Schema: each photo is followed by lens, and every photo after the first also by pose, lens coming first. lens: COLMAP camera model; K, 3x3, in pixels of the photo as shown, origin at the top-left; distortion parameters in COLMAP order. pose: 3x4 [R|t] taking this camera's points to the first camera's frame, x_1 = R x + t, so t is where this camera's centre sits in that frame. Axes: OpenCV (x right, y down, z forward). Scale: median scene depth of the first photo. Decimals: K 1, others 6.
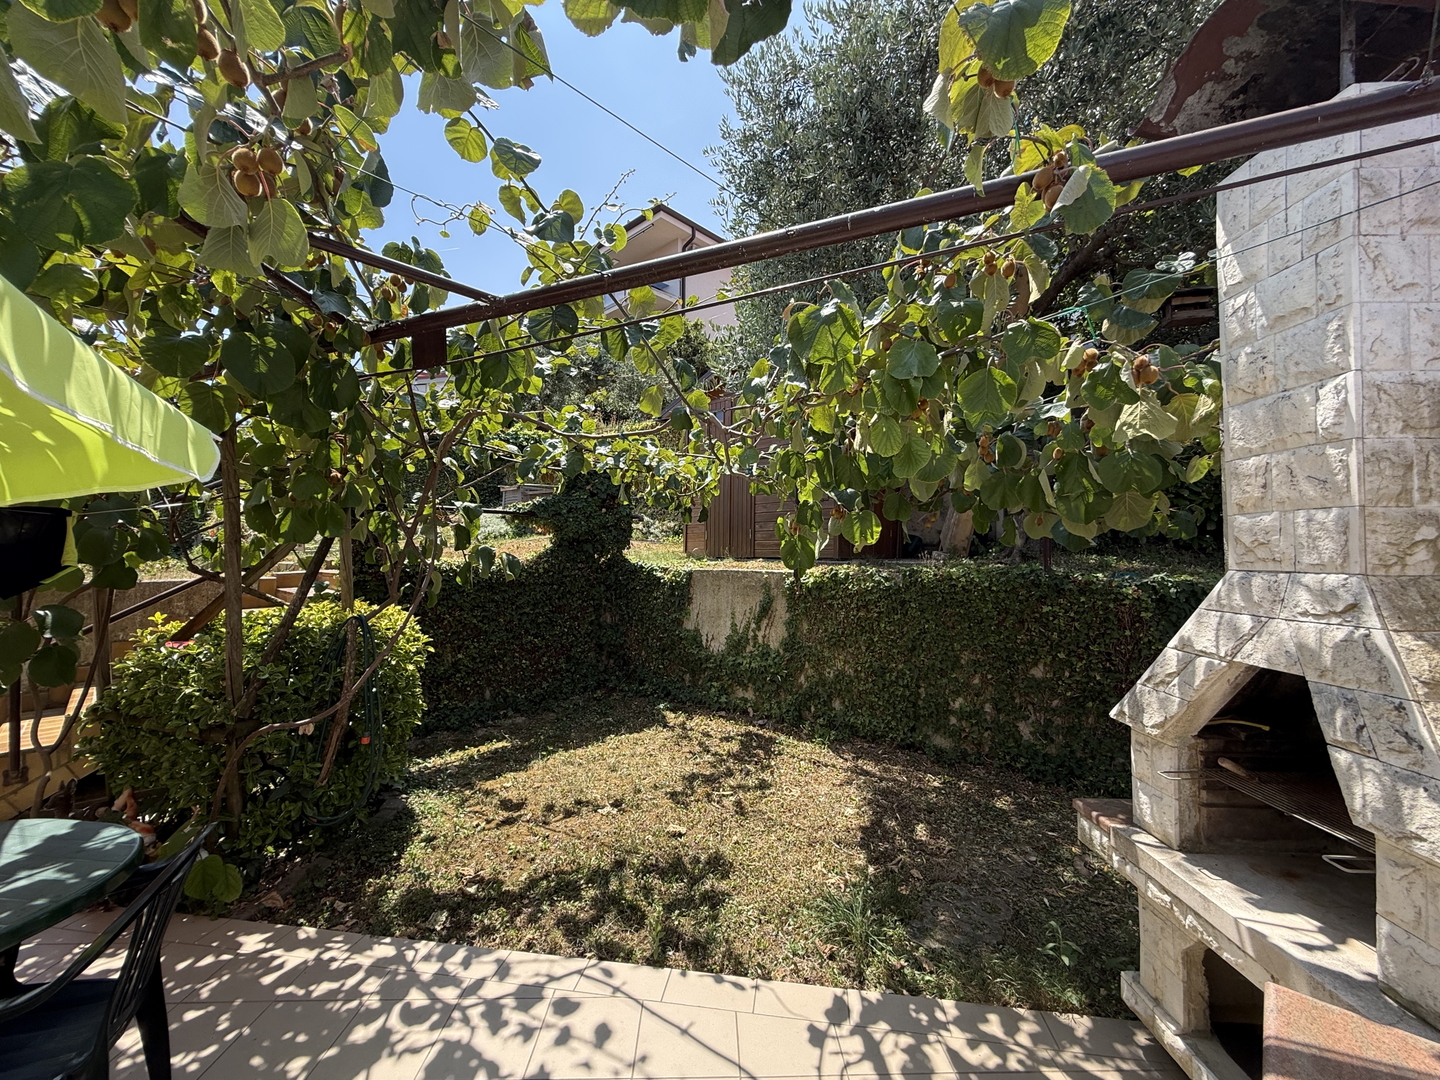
lens RADIAL K [[576.4, 0, 720.0], [0, 576.4, 540.0], [0, 0, 1]] dist [0.004002, 0.000340]
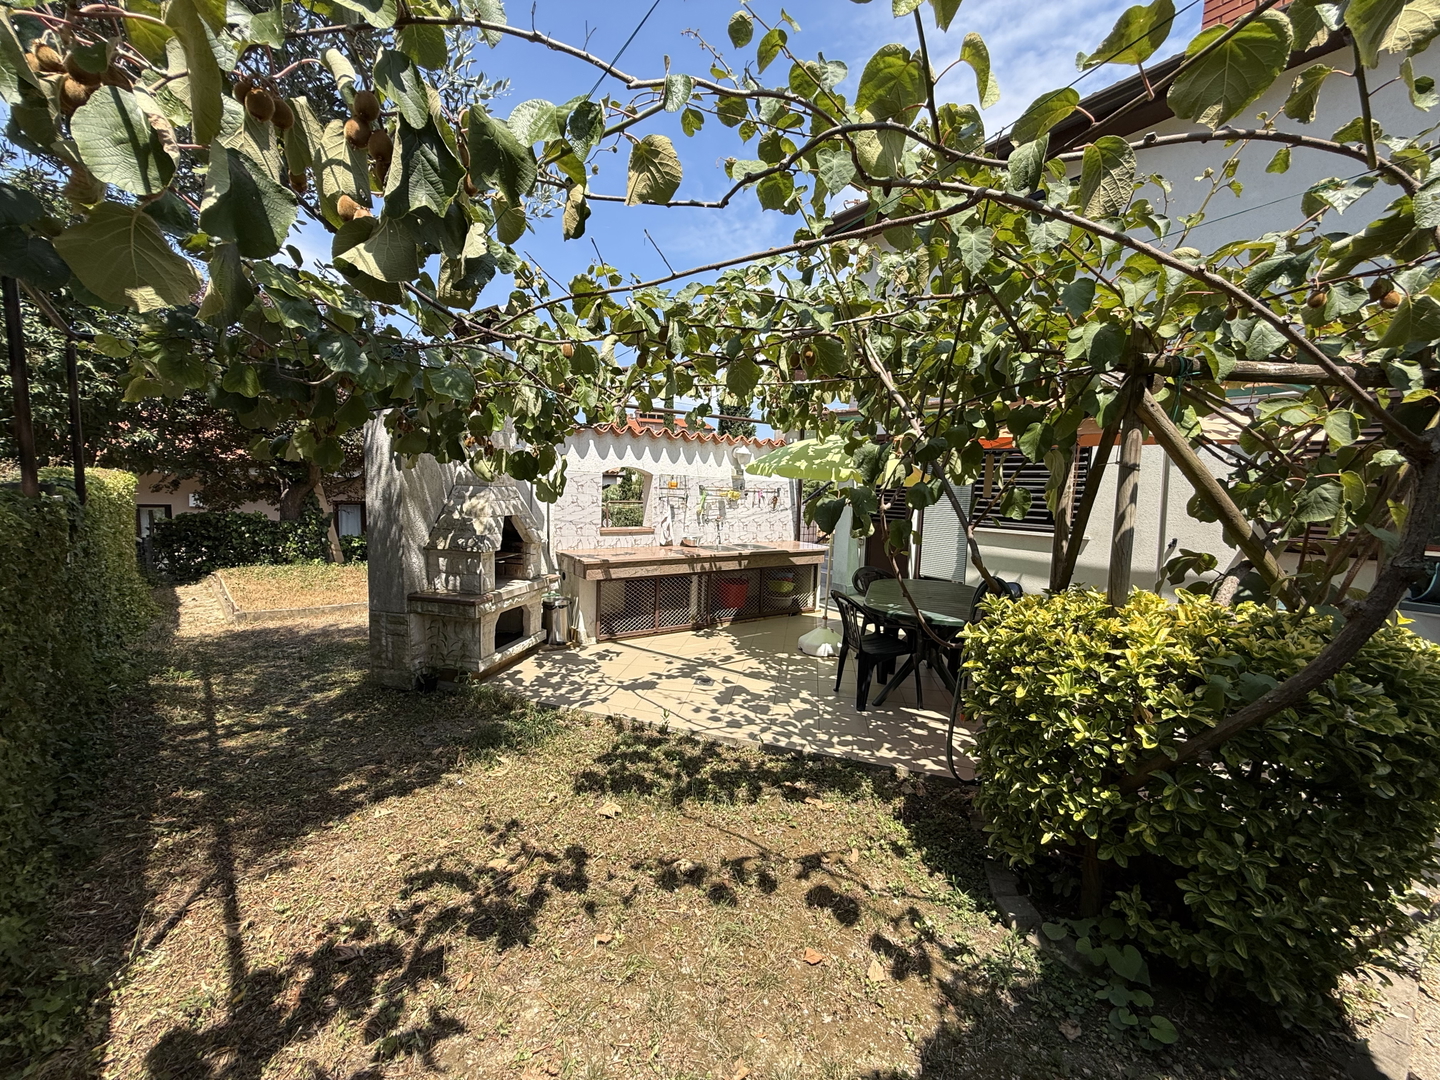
lens RADIAL K [[576.4, 0, 720.0], [0, 576.4, 540.0], [0, 0, 1]] dist [0.004002, 0.000340]
pose [[-0.983635, -0.048879, 0.173417, -0.546774], [-0.036669, 0.996663, 0.072927, 0.047939], [-0.176403, 0.065375, -0.982145, 2.650222]]
